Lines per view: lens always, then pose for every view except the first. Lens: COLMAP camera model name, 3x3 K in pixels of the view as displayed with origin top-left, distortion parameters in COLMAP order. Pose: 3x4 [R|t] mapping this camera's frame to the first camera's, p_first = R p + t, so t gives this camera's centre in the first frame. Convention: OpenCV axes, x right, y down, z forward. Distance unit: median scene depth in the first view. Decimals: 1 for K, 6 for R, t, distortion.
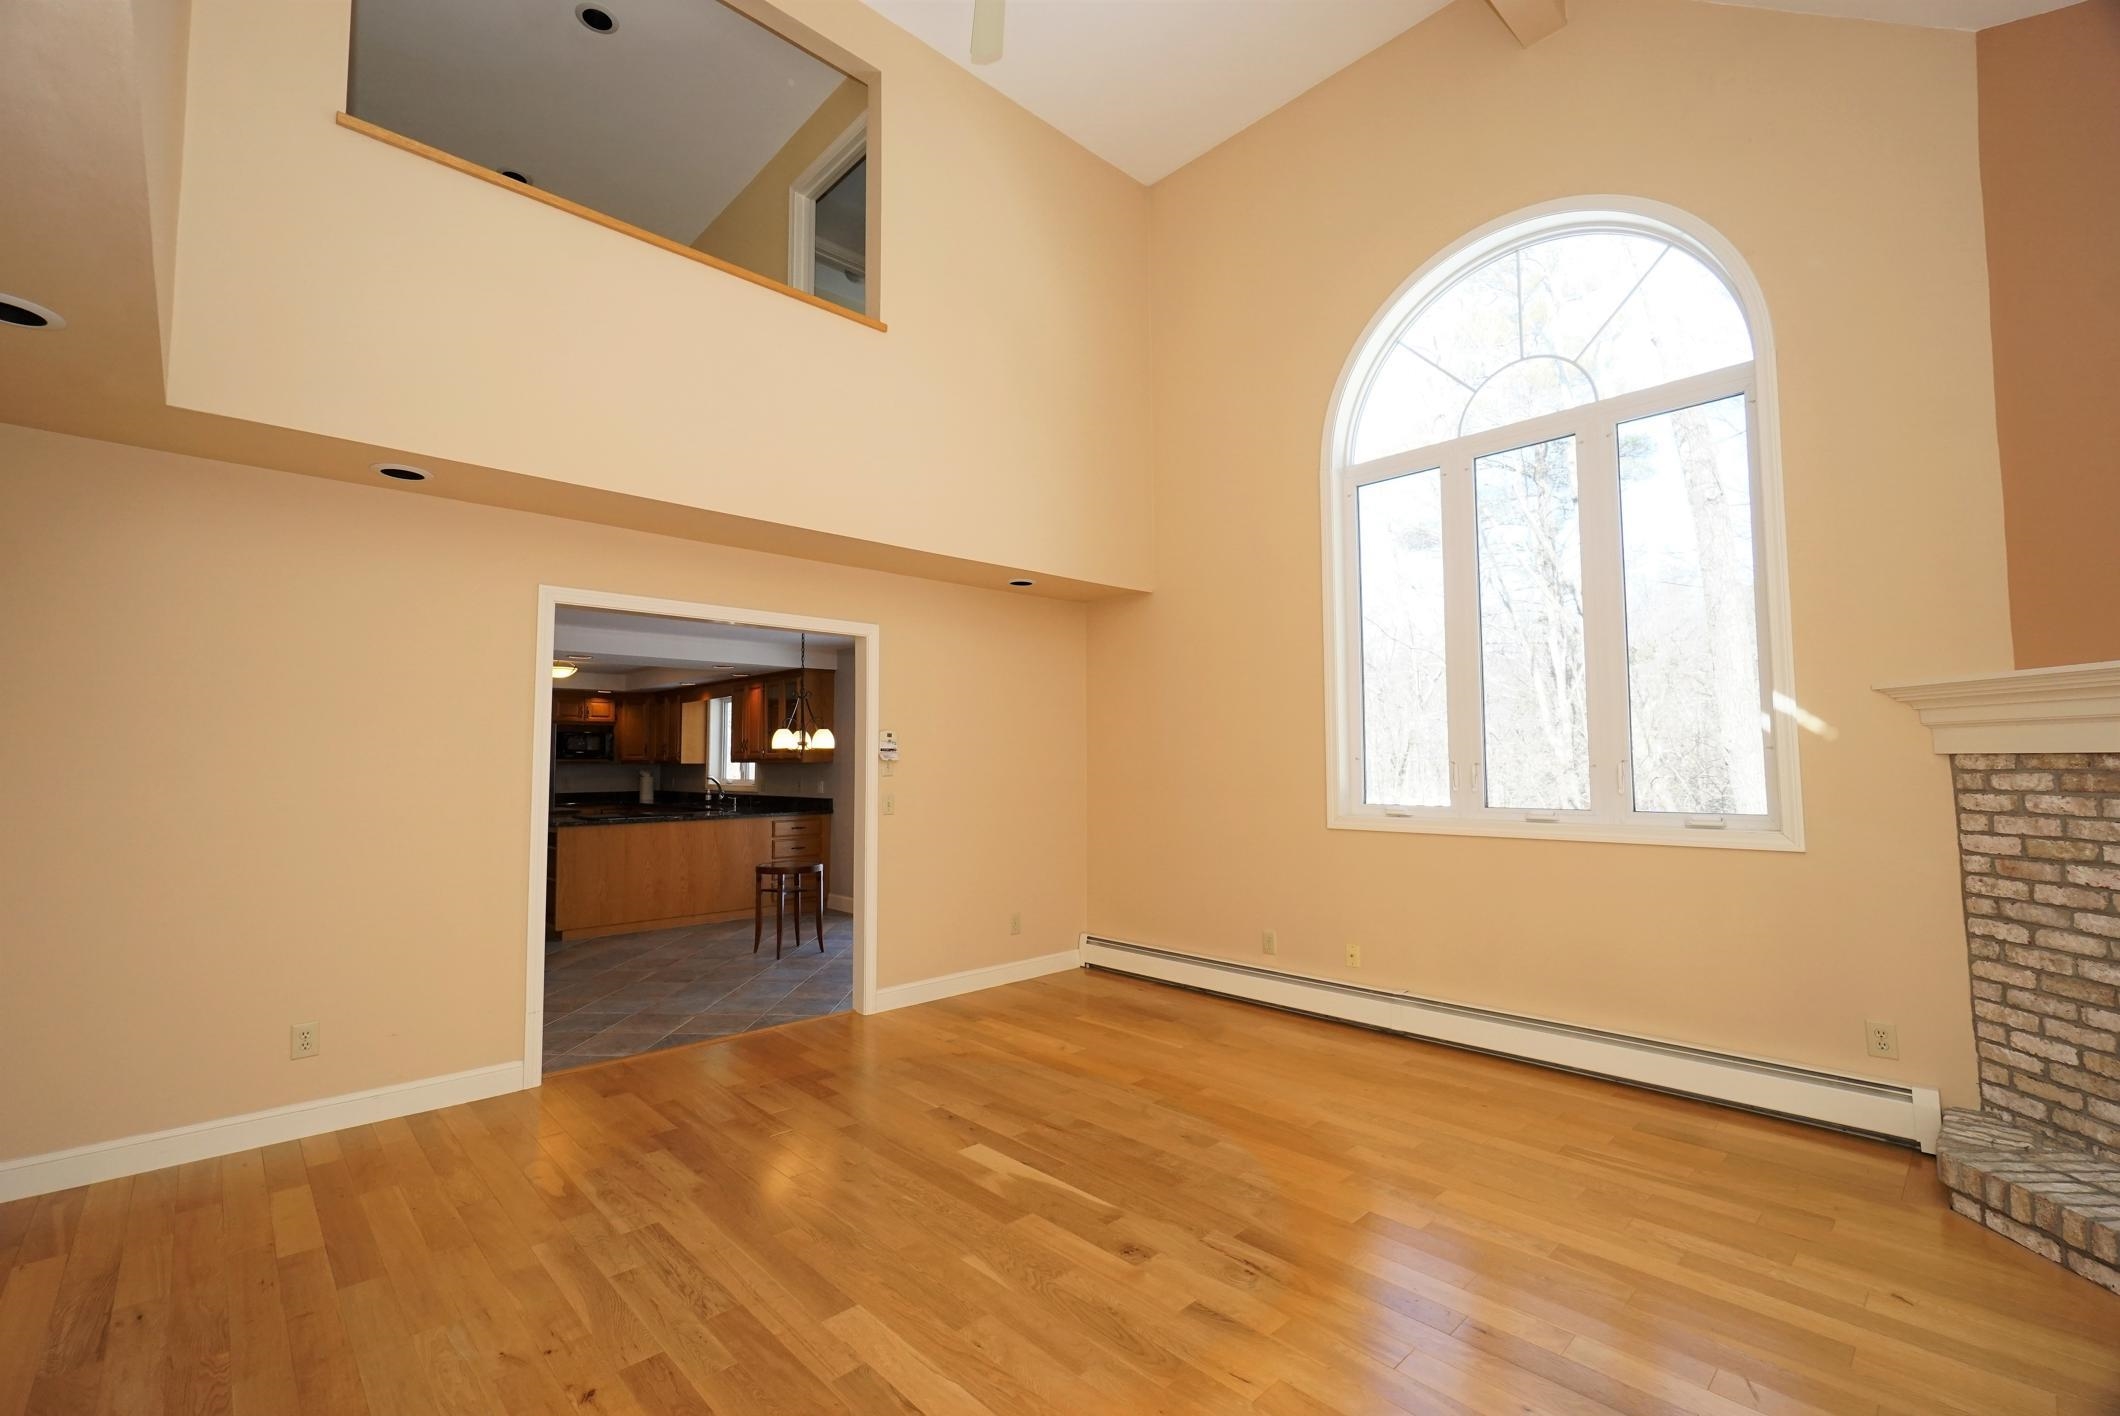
lens RADIAL K [[911.3, 0, 1050.3], [0, 911.3, 703.2], [0, 0, 1]] dist [-0.003654, 0.000735]
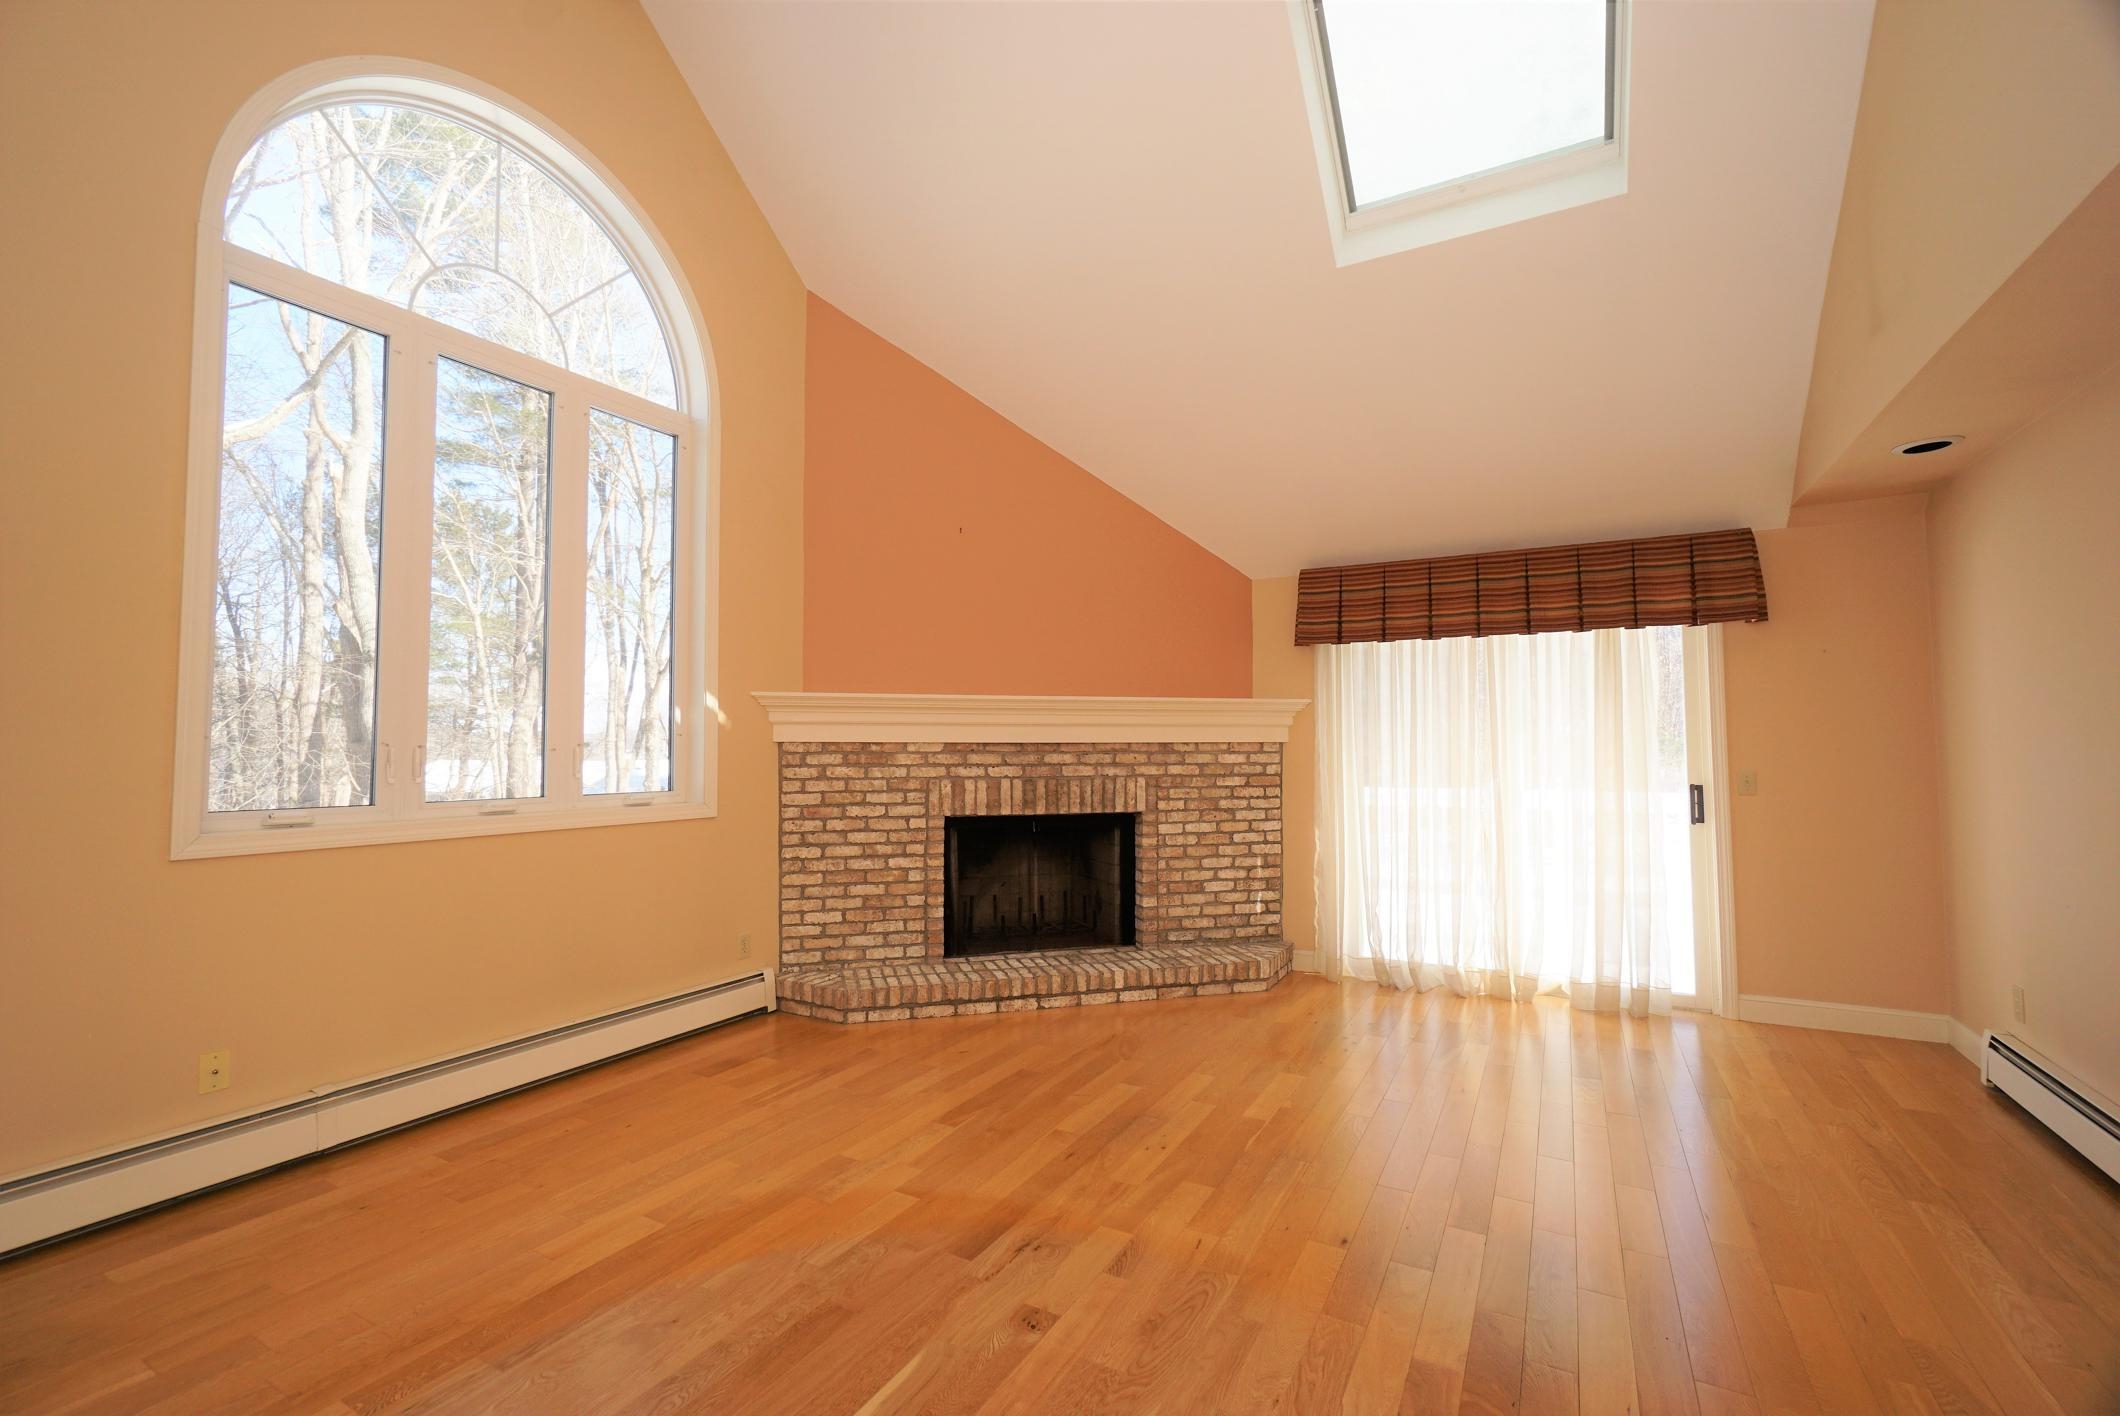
lens RADIAL K [[911.3, 0, 1050.3], [0, 911.3, 703.2], [0, 0, 1]] dist [-0.003654, 0.000735]
pose [[-0.292603, 0.052880, 0.954771, -0.636983], [-0.061585, 0.995355, -0.074001, 0.081620], [-0.954249, -0.080453, -0.287988, 1.084215]]
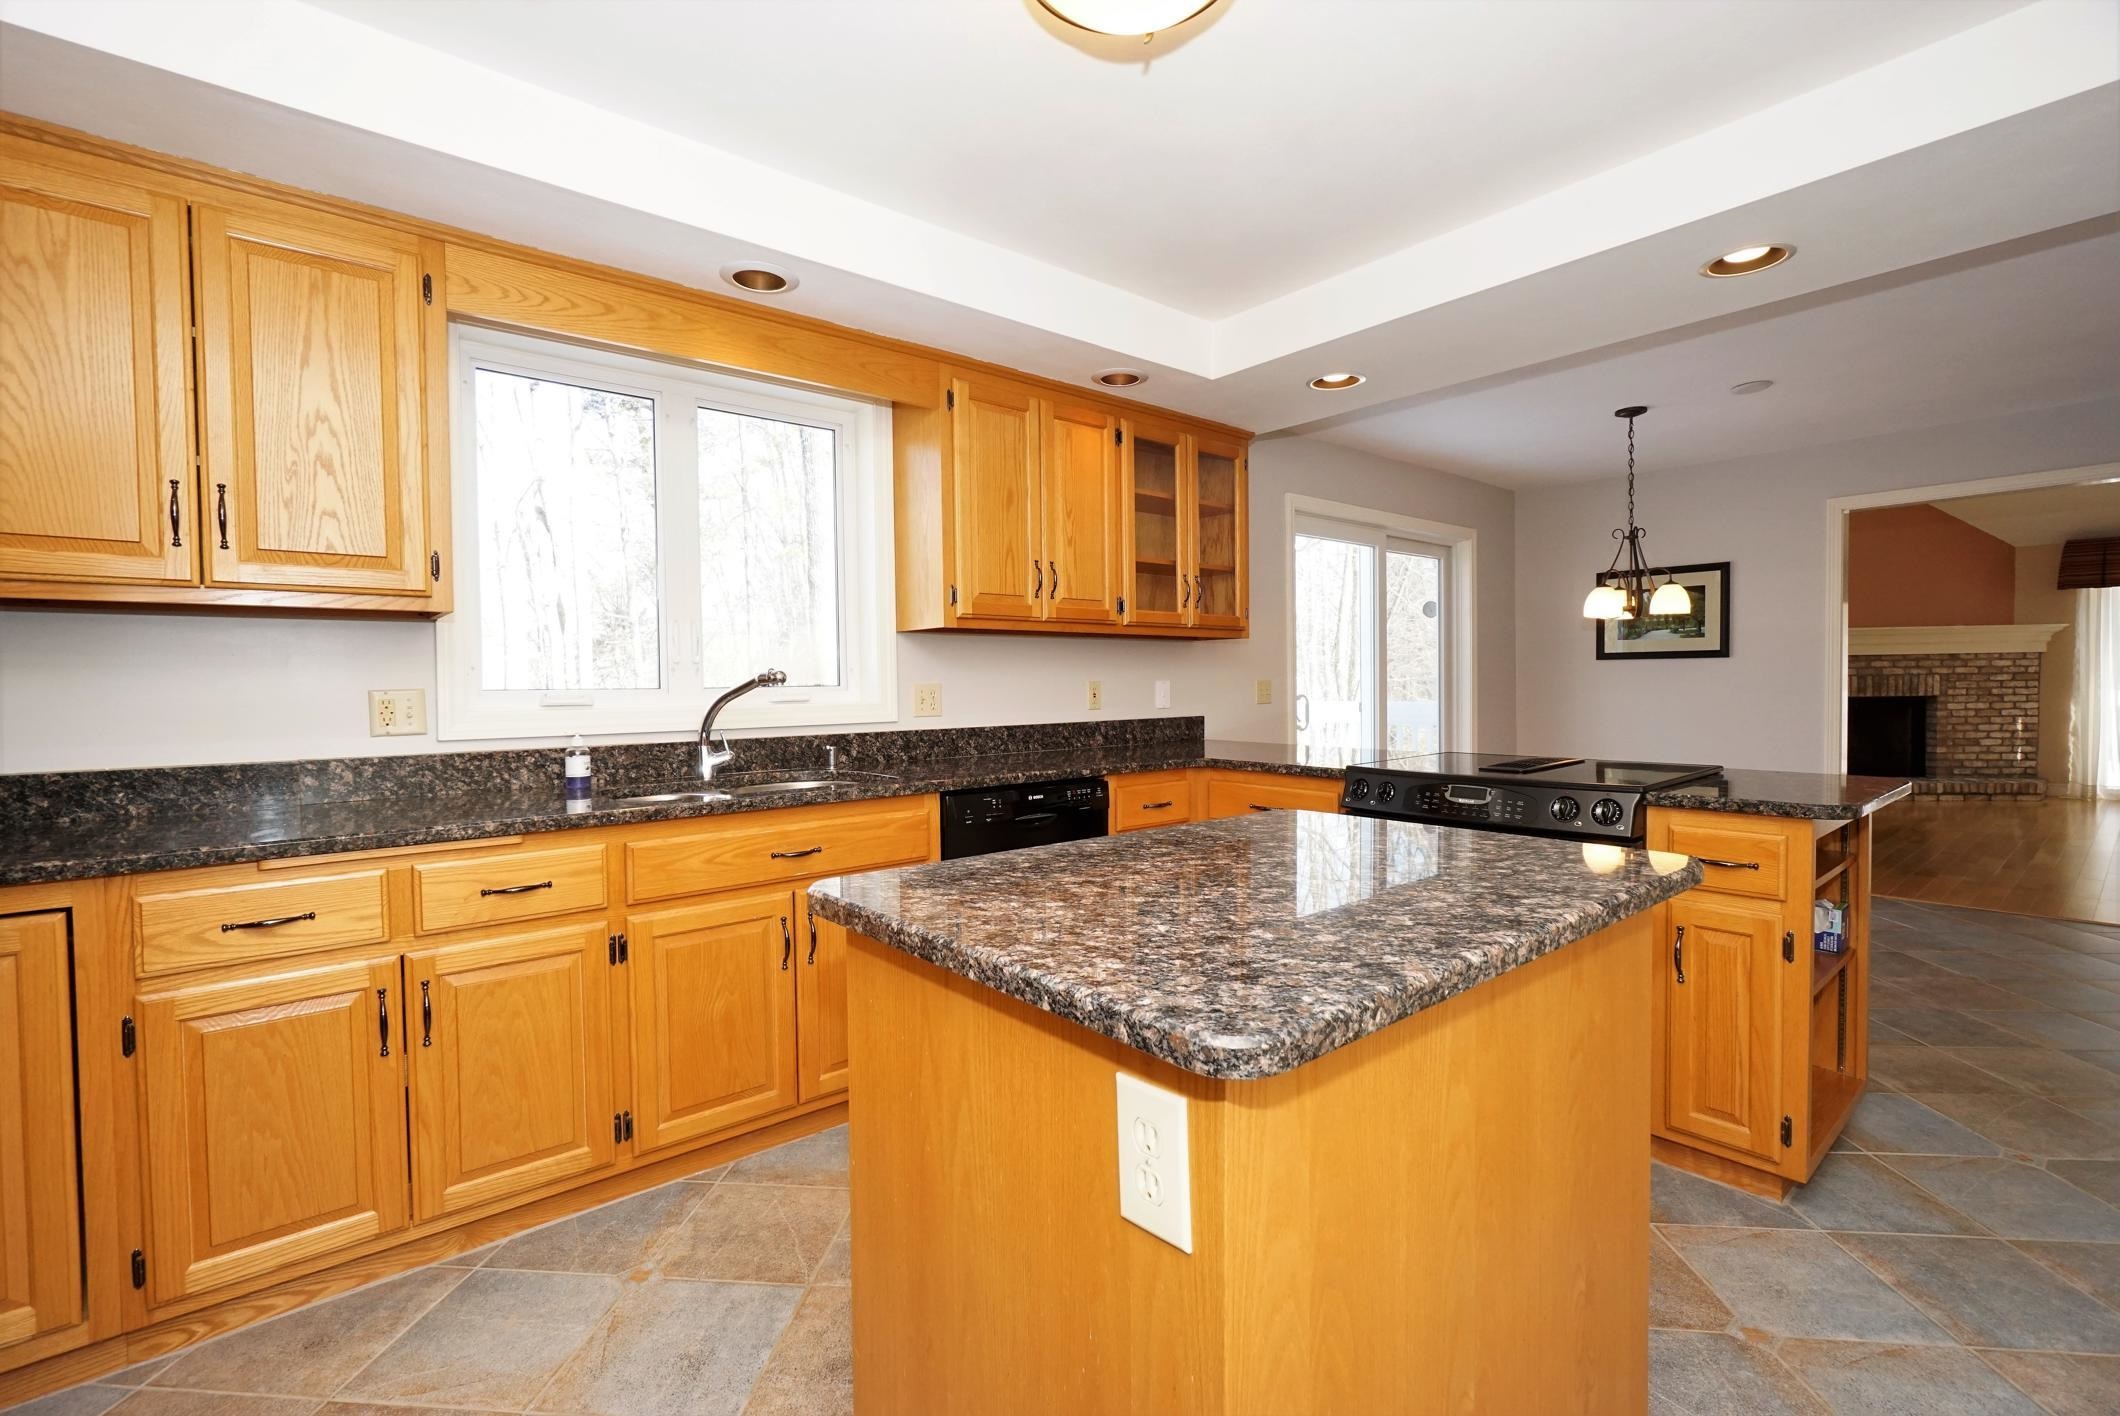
lens RADIAL K [[944.1, 0, 1060.0], [0, 944.1, 708.0], [0, 0, 1]] dist [0.006606, 0.000049]
pose [[0.049878, -0.022988, 0.998491, -2.198437], [-0.054236, 0.998198, 0.025690, 0.266655], [-0.997282, -0.055435, 0.048542, 3.077601]]
